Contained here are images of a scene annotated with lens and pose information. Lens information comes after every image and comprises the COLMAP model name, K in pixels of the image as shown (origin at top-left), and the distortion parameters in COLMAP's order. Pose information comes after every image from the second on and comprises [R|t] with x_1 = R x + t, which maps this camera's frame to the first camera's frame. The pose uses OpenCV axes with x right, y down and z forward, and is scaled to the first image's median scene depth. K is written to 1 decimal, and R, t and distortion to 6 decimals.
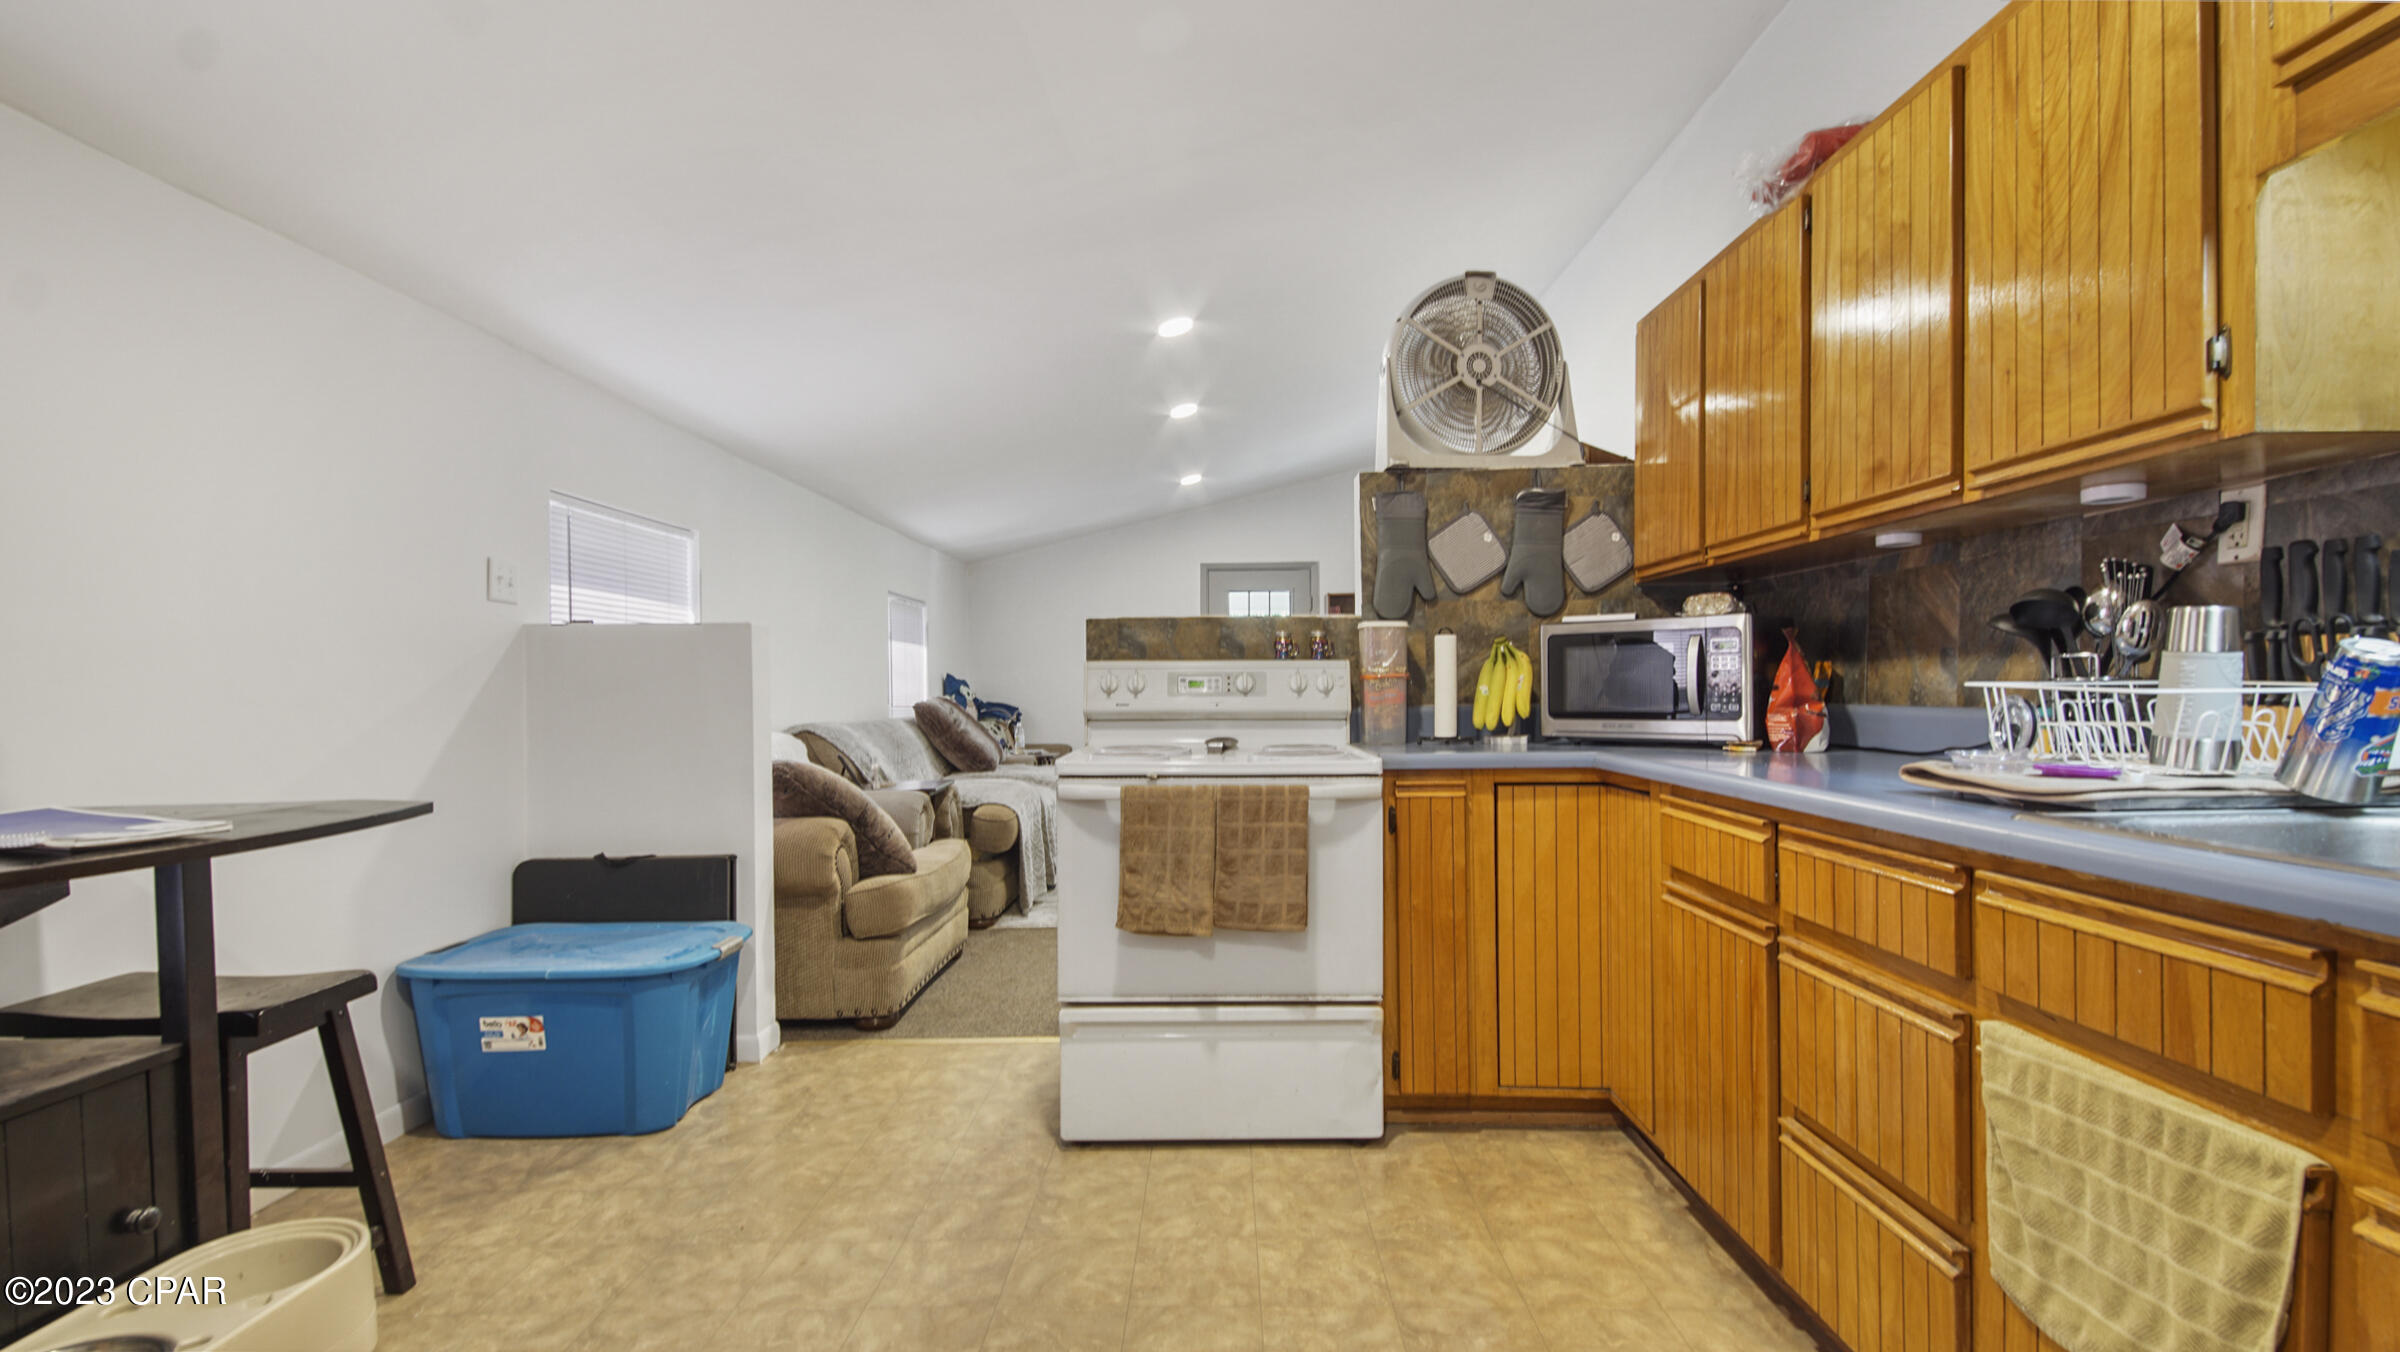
lens RADIAL K [[1794.3, 0, 1204.5], [0, 1794.3, 681.5], [0, 0, 1]] dist [0.001280, 0.000038]
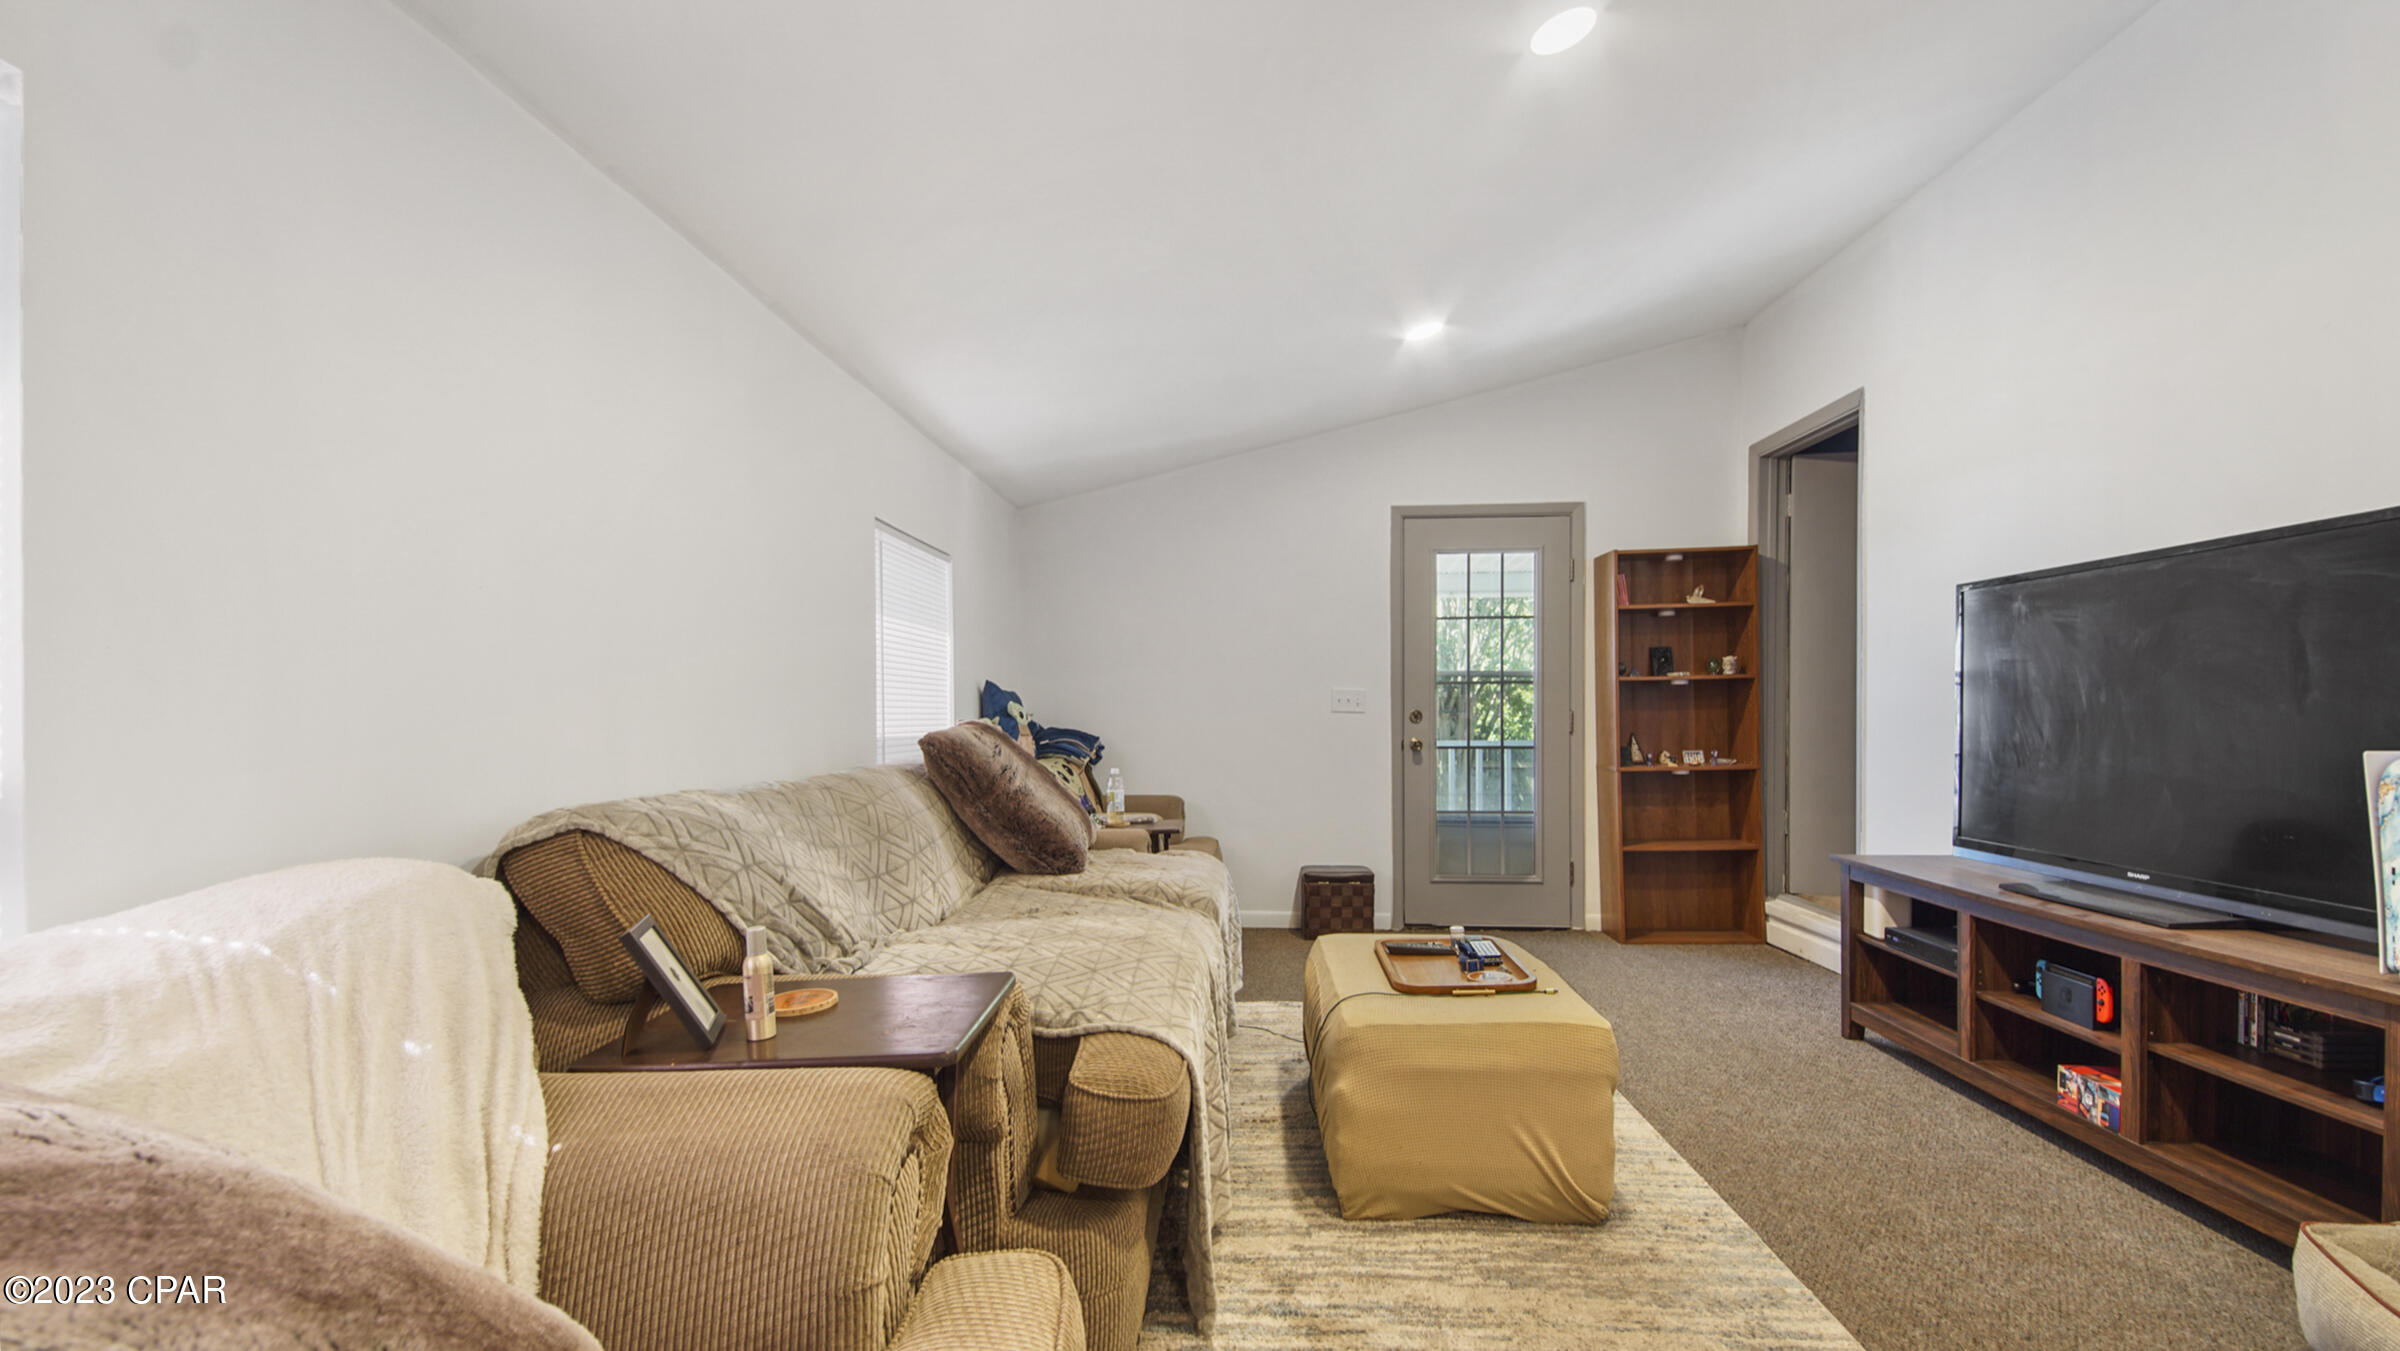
lens RADIAL K [[1794.3, 0, 1197.1], [0, 1794.3, 683.1], [0, 0, 1]] dist [0.001280, 0.000038]
pose [[0.999758, 0.003264, -0.021732, -0.066710], [-0.003479, 0.999945, -0.009864, 0.002095], [0.021699, 0.009938, 0.999715, 0.449812]]
